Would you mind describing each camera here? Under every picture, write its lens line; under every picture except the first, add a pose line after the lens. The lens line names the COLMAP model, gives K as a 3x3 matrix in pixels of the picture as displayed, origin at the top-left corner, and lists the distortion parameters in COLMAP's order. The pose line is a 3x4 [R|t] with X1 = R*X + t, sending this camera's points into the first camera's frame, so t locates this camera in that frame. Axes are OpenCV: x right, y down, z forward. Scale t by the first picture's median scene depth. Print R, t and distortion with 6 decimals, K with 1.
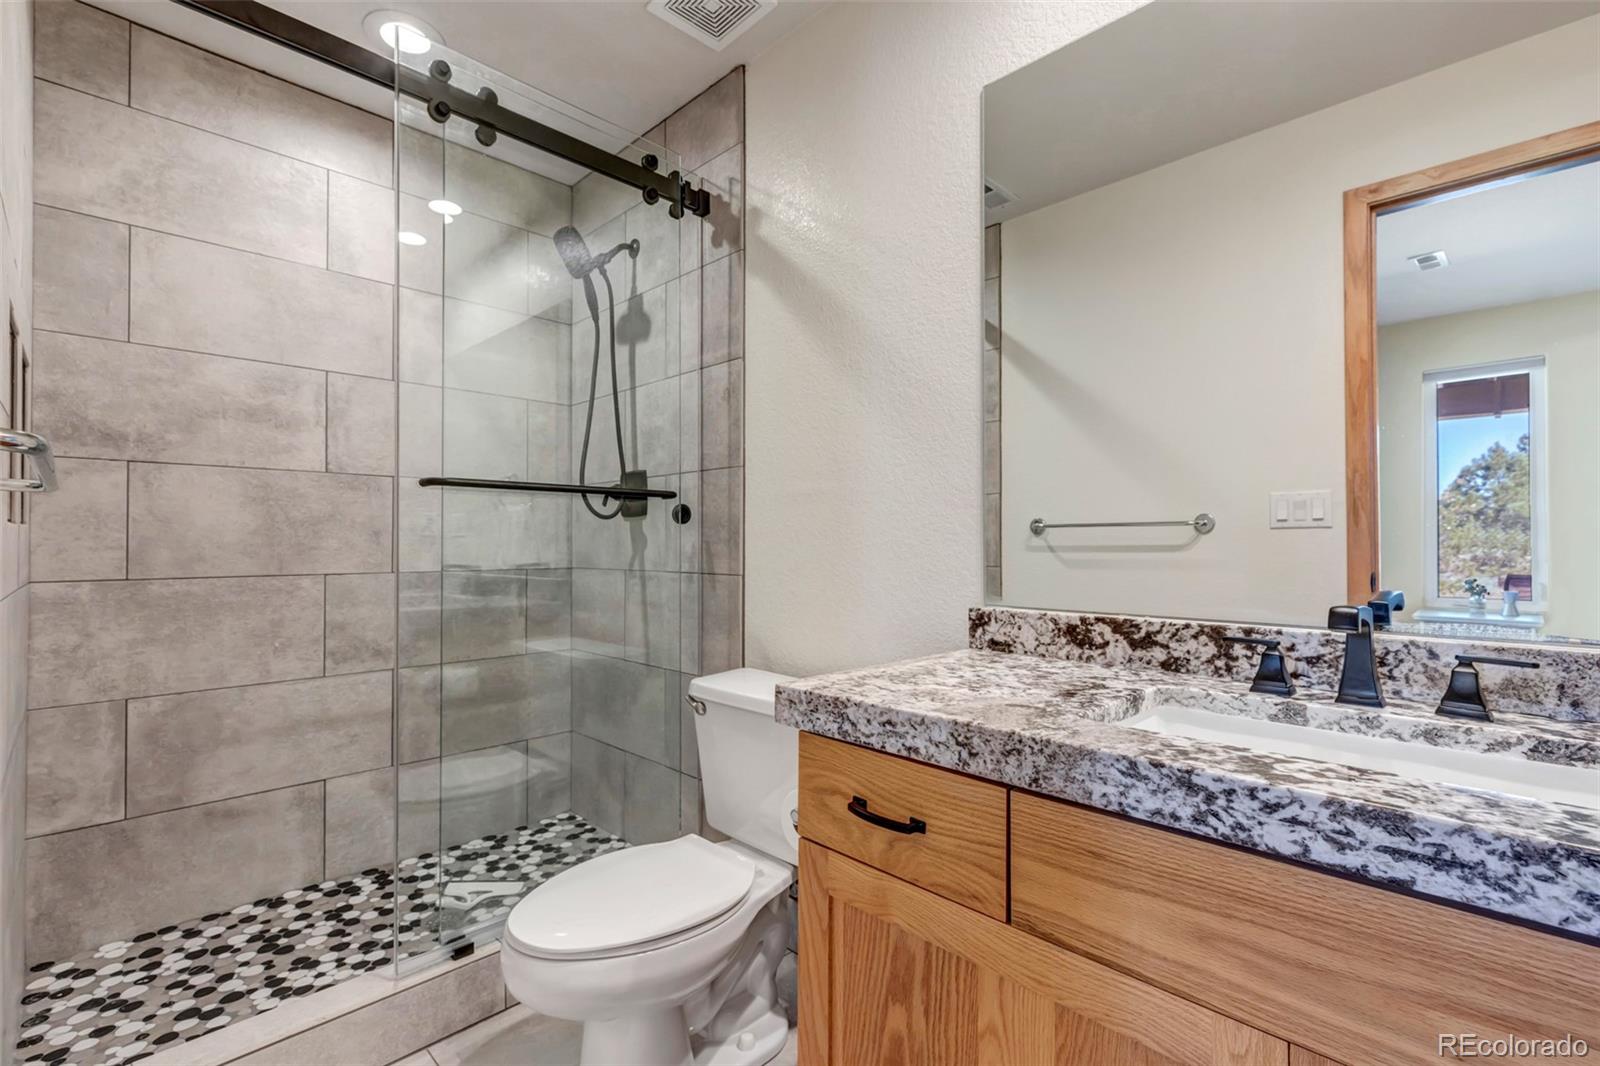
lens RADIAL K [[729.5, 0, 802.0], [0, 729.5, 539.6], [0, 0, 1]] dist [0.004942, -0.000618]
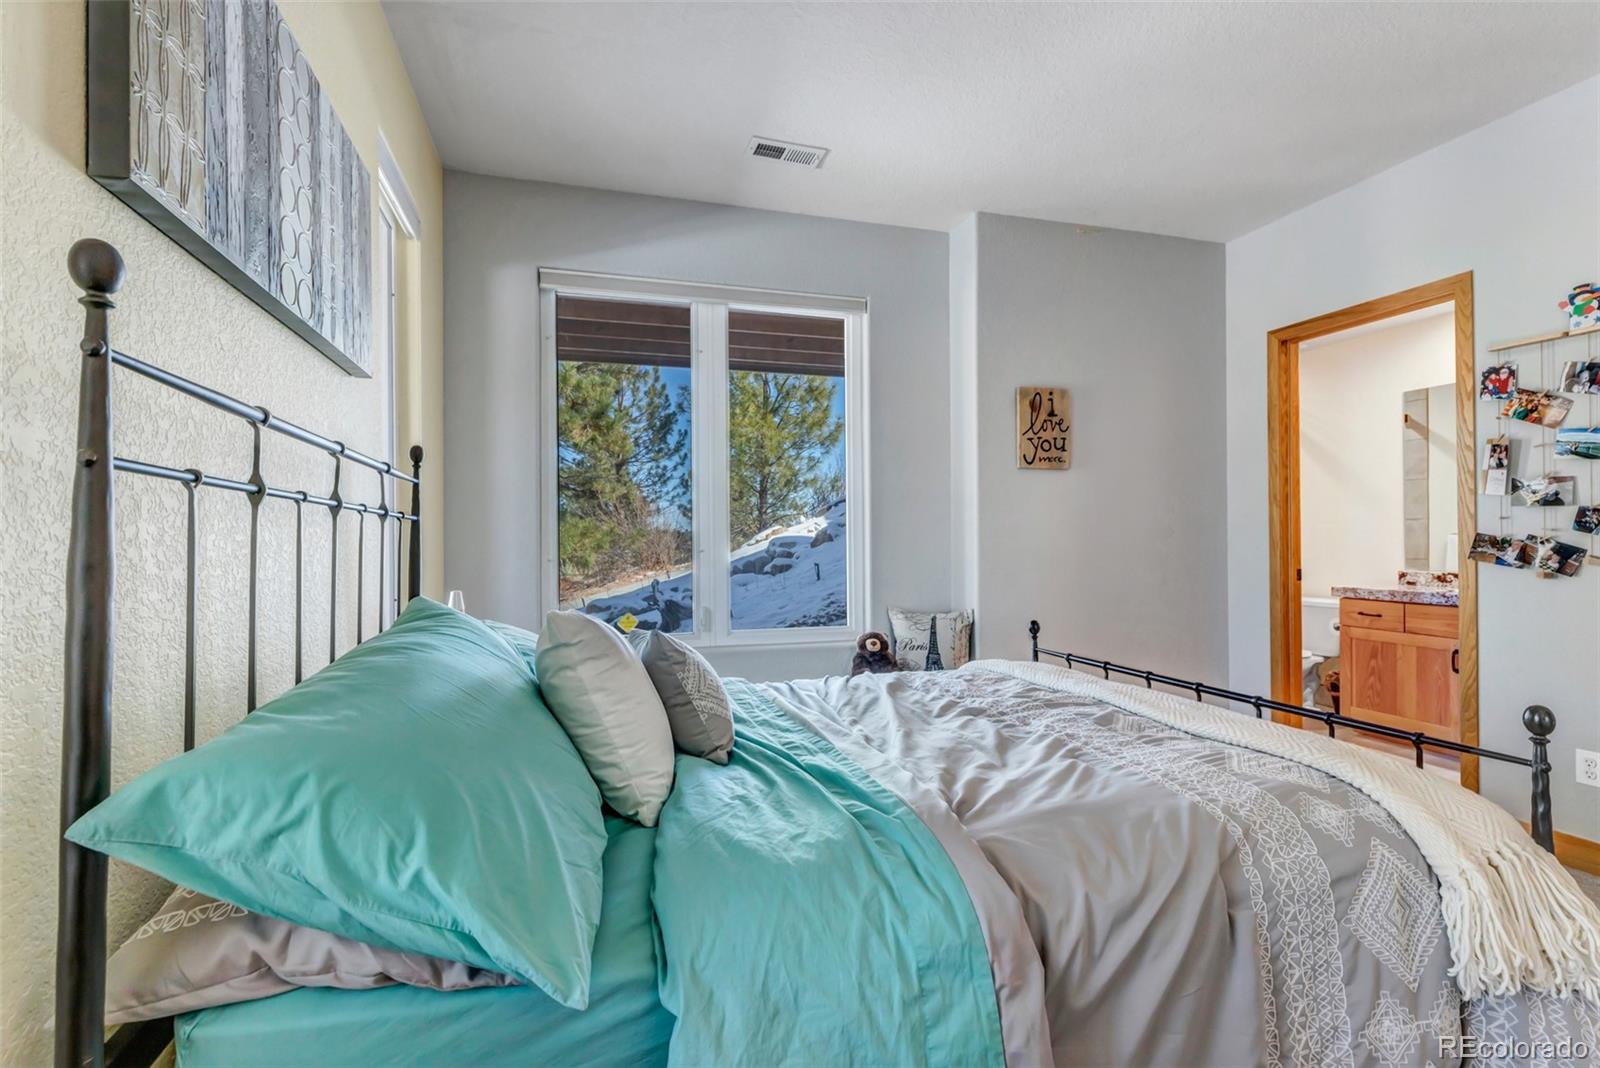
lens RADIAL K [[729.5, 0, 792.9], [0, 729.5, 540.6], [0, 0, 1]] dist [0.004942, -0.000618]
pose [[0.879954, -0.006624, -0.475013, -0.857405], [0.010414, 0.999931, 0.005348, -0.116448], [0.474945, -0.009653, 0.879963, -4.574446]]
